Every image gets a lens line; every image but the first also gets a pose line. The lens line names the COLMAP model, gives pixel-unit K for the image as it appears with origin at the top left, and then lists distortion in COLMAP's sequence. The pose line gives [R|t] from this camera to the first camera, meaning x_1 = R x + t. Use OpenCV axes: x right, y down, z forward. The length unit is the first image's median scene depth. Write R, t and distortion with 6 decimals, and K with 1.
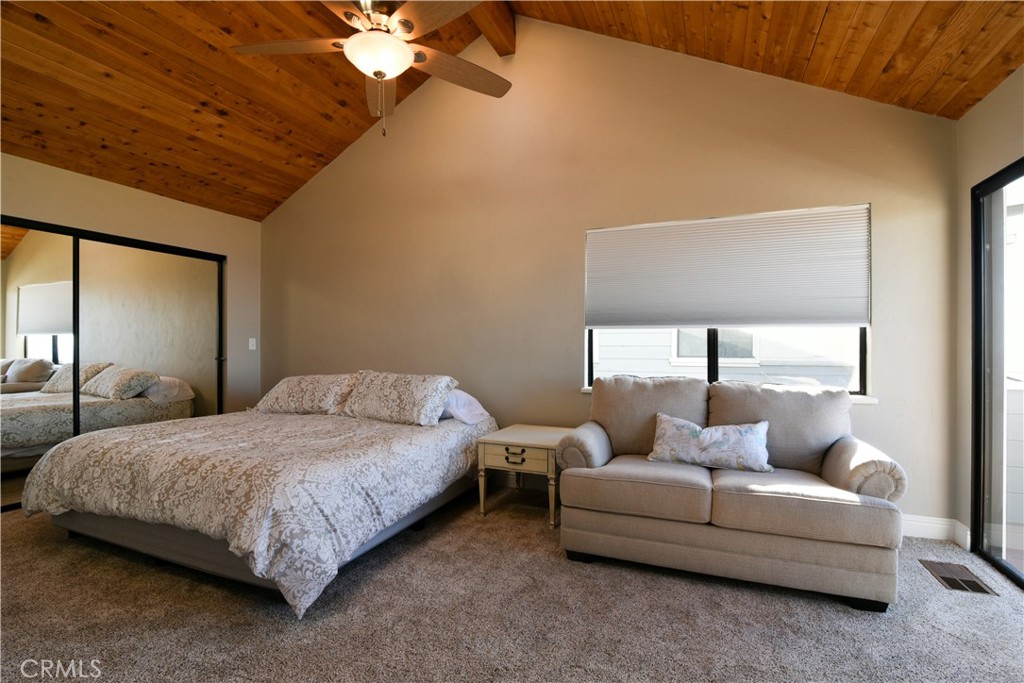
lens RADIAL K [[468.5, 0, 512.6], [0, 468.5, 344.1], [0, 0, 1]] dist [-0.016438, 0.000162]
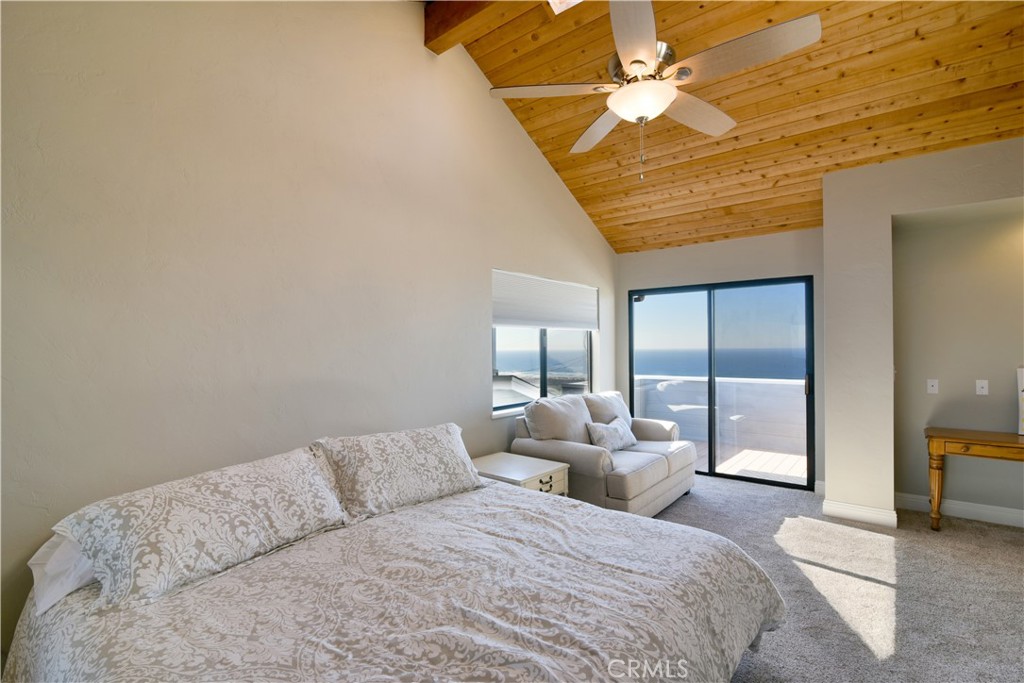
lens RADIAL K [[468.5, 0, 512.6], [0, 468.5, 344.1], [0, 0, 1]] dist [-0.016438, 0.000162]
pose [[0.289029, 0.001813, 0.957318, -1.033688], [0.001340, 0.999996, -0.002298, -0.078050], [-0.957319, 0.001947, 0.289026, 0.766434]]
